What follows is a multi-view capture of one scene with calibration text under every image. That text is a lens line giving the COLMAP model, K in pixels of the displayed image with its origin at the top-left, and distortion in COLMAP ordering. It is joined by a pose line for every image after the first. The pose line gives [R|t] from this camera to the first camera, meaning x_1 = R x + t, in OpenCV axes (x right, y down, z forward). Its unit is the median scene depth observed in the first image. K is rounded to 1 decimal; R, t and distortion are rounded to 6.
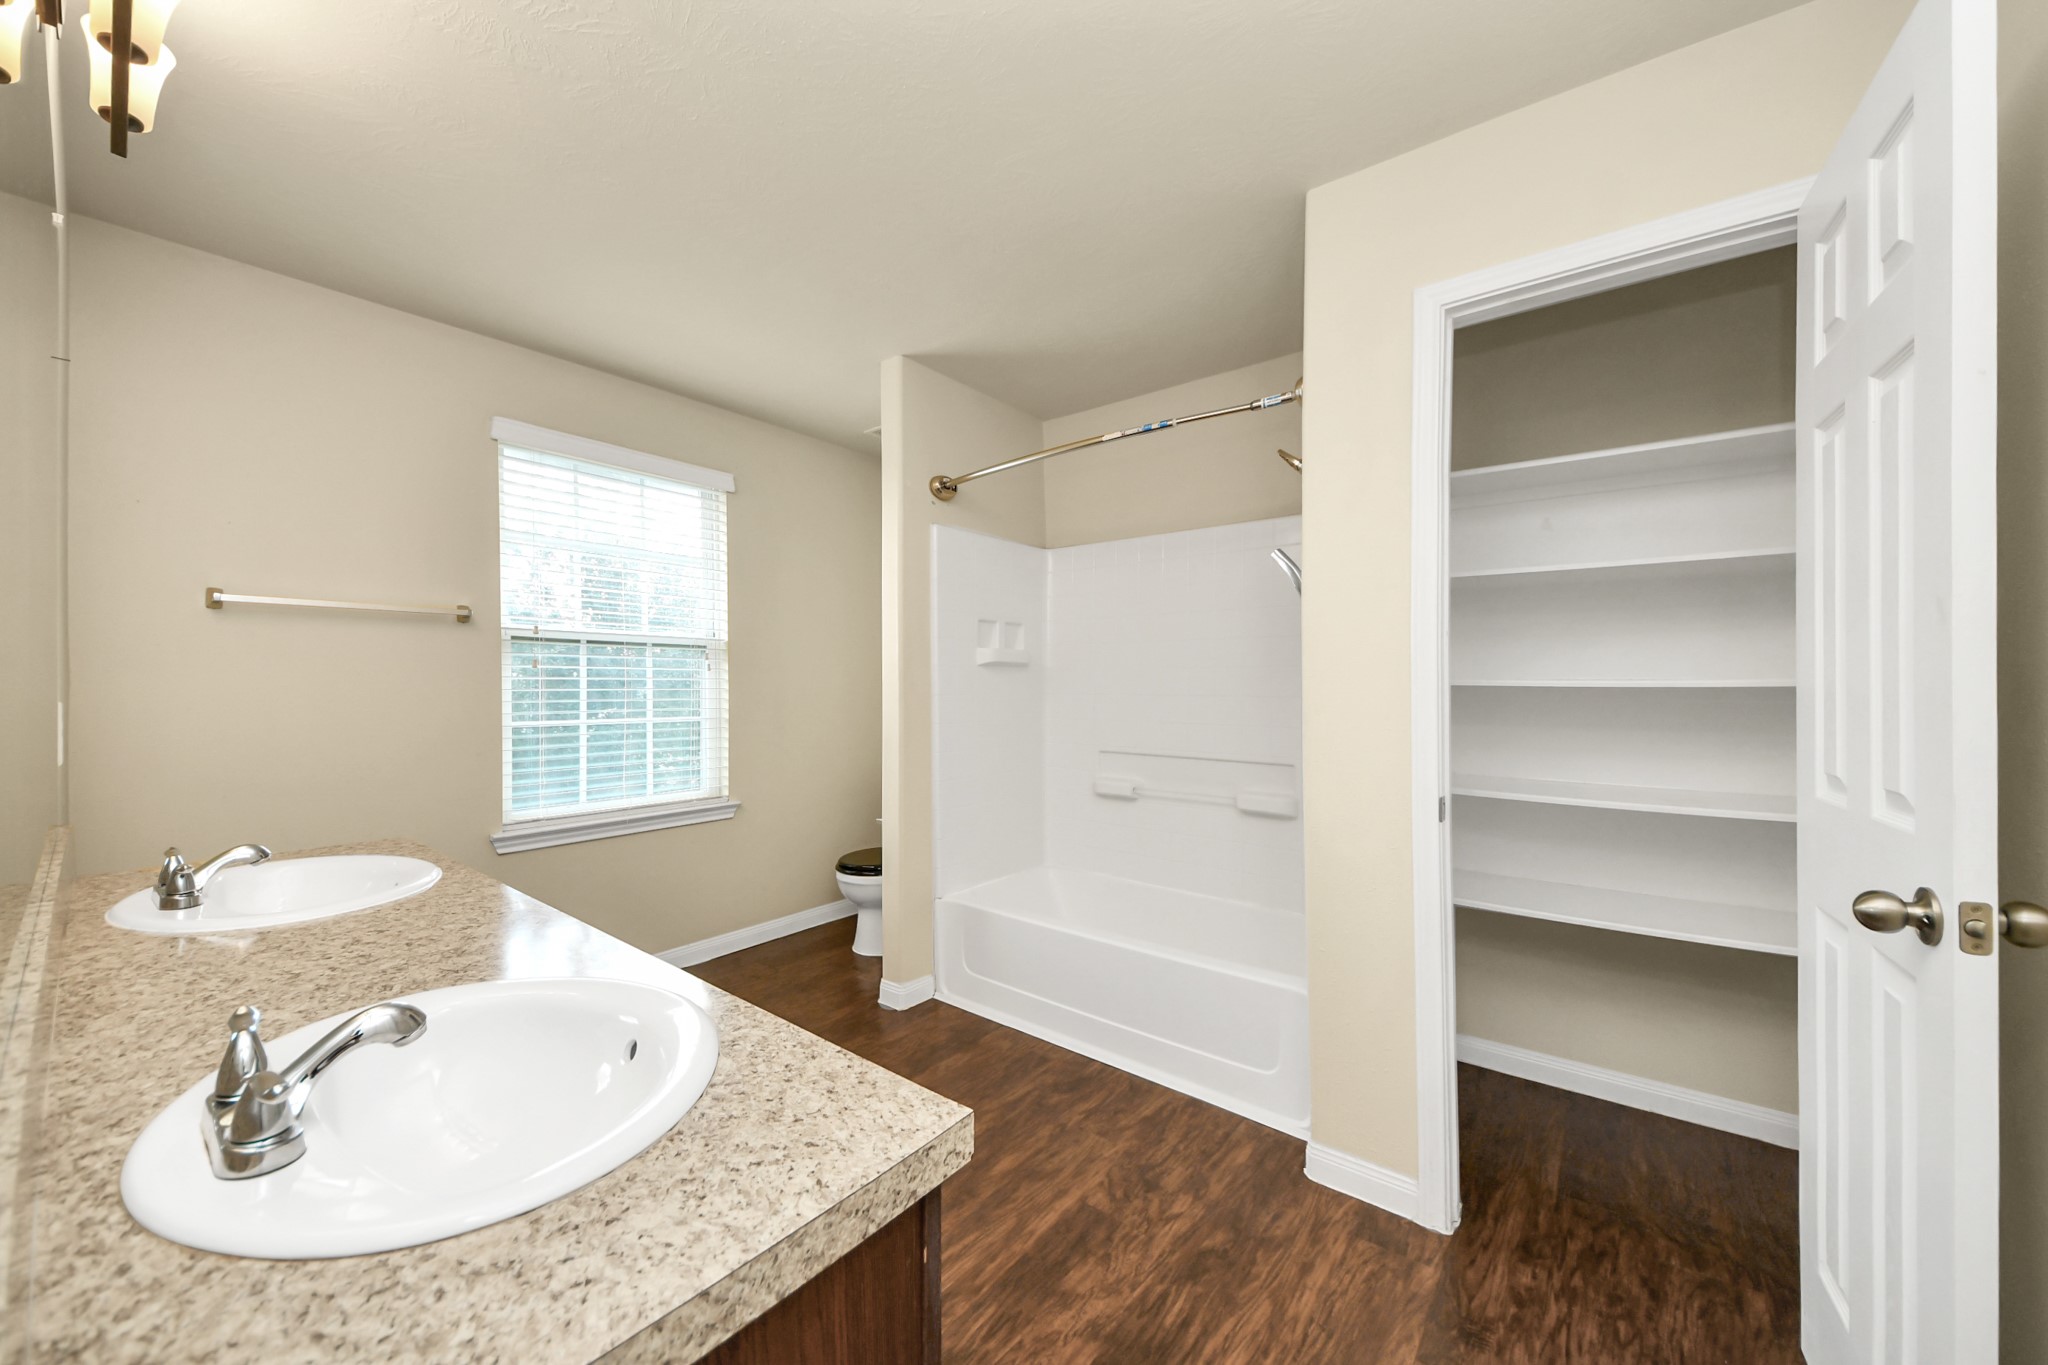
lens RADIAL K [[742.6, 0, 1022.6], [0, 742.6, 677.3], [0, 0, 1]] dist [0.048849, -0.026260]
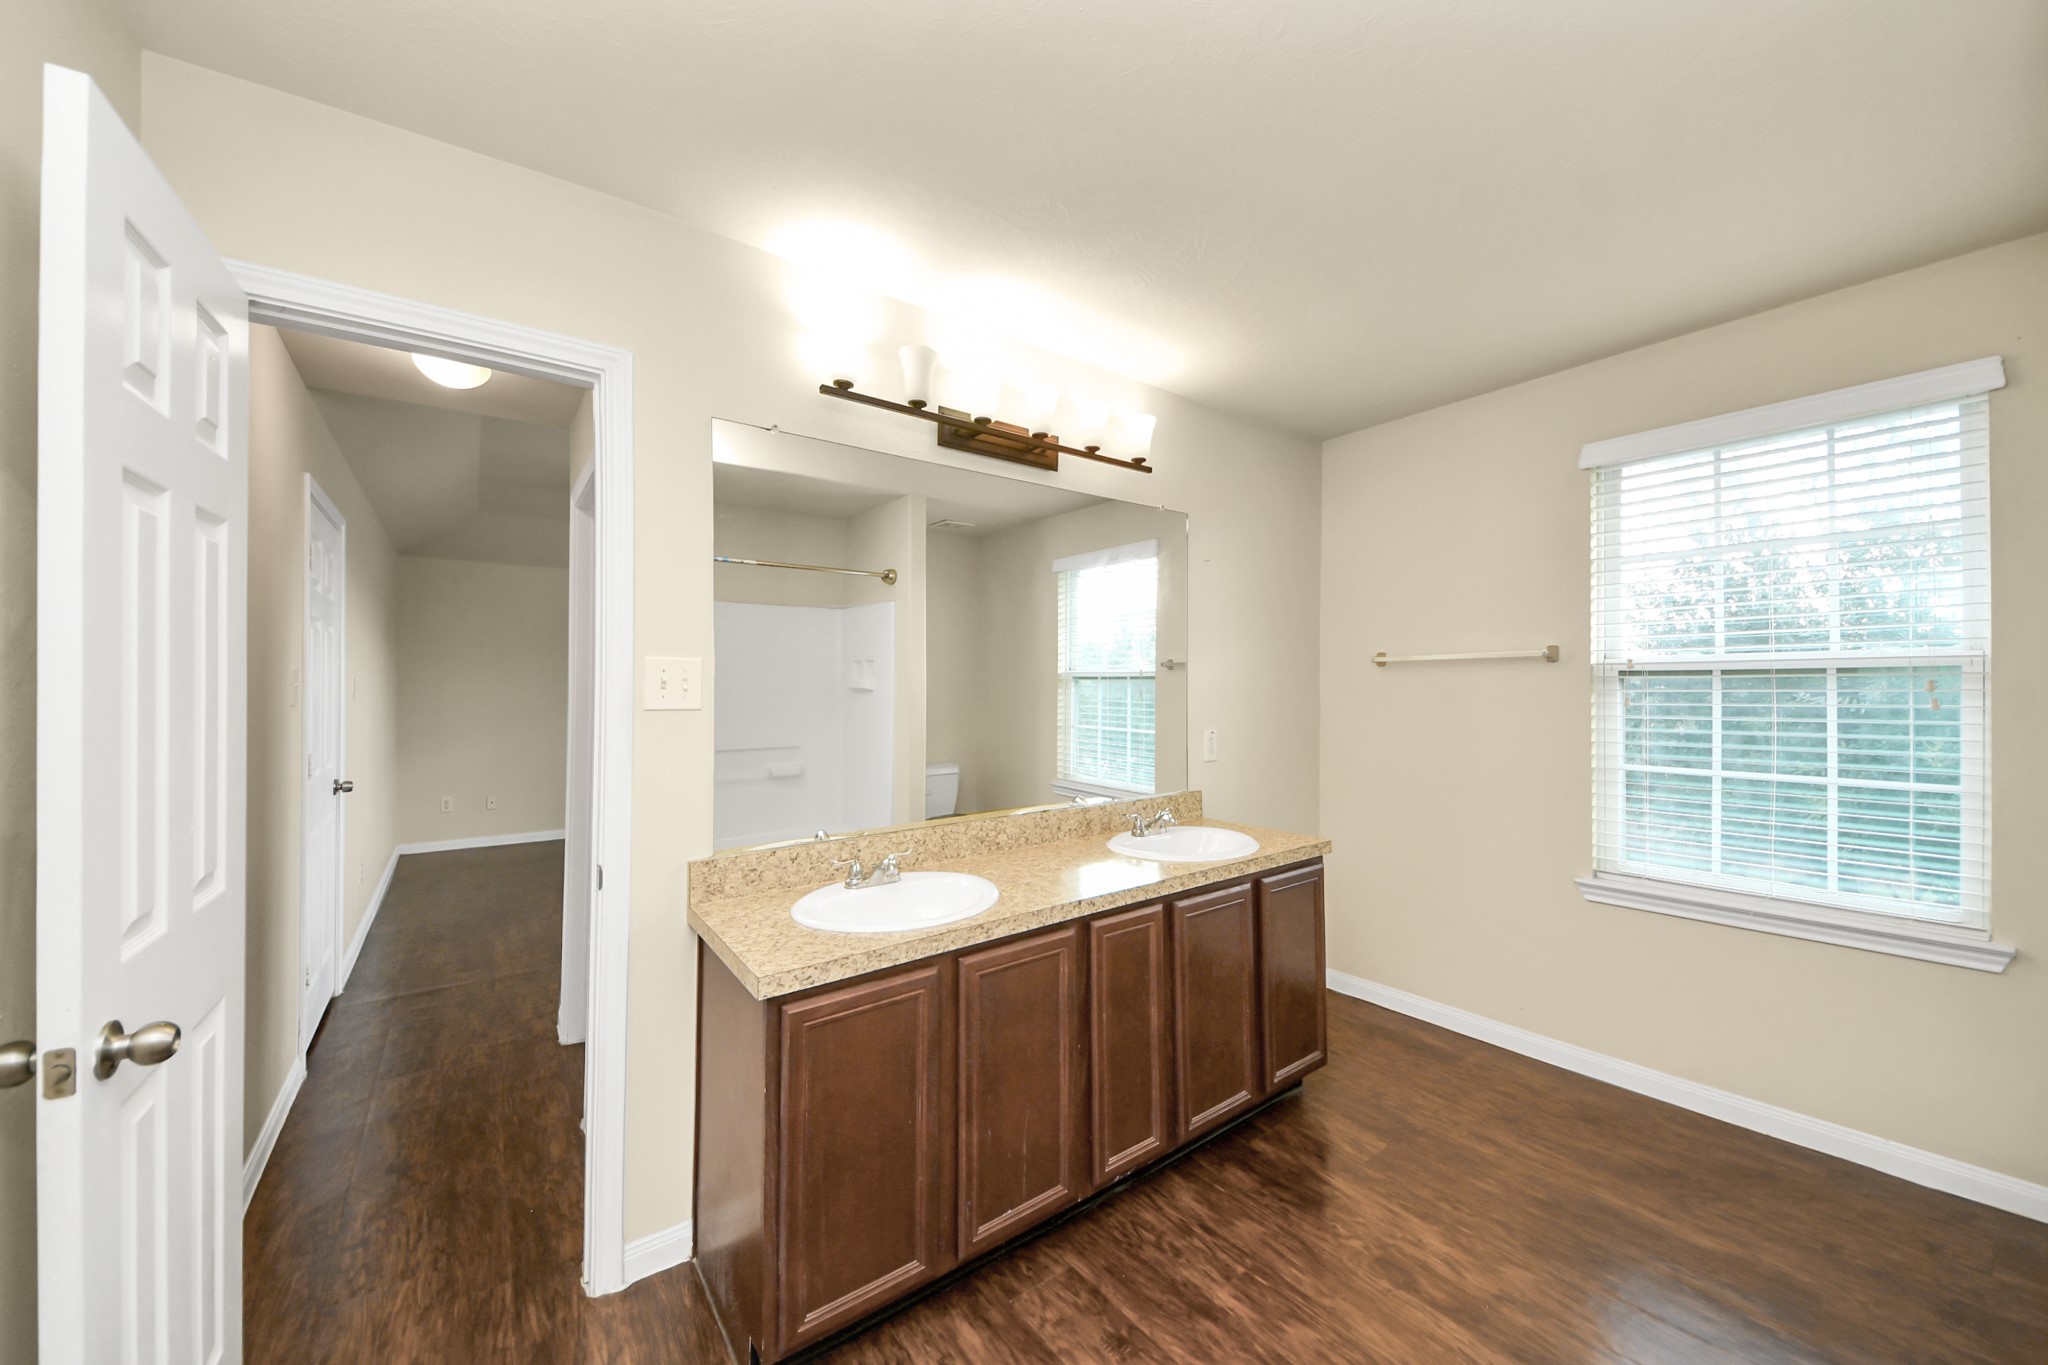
lens RADIAL K [[742.6, 0, 1022.6], [0, 742.6, 677.3], [0, 0, 1]] dist [0.048849, -0.026260]
pose [[-0.274142, -0.006547, -0.961667, 0.392177], [0.020004, 0.999722, -0.012509, -0.046588], [0.961481, -0.022666, -0.273934, 0.519042]]
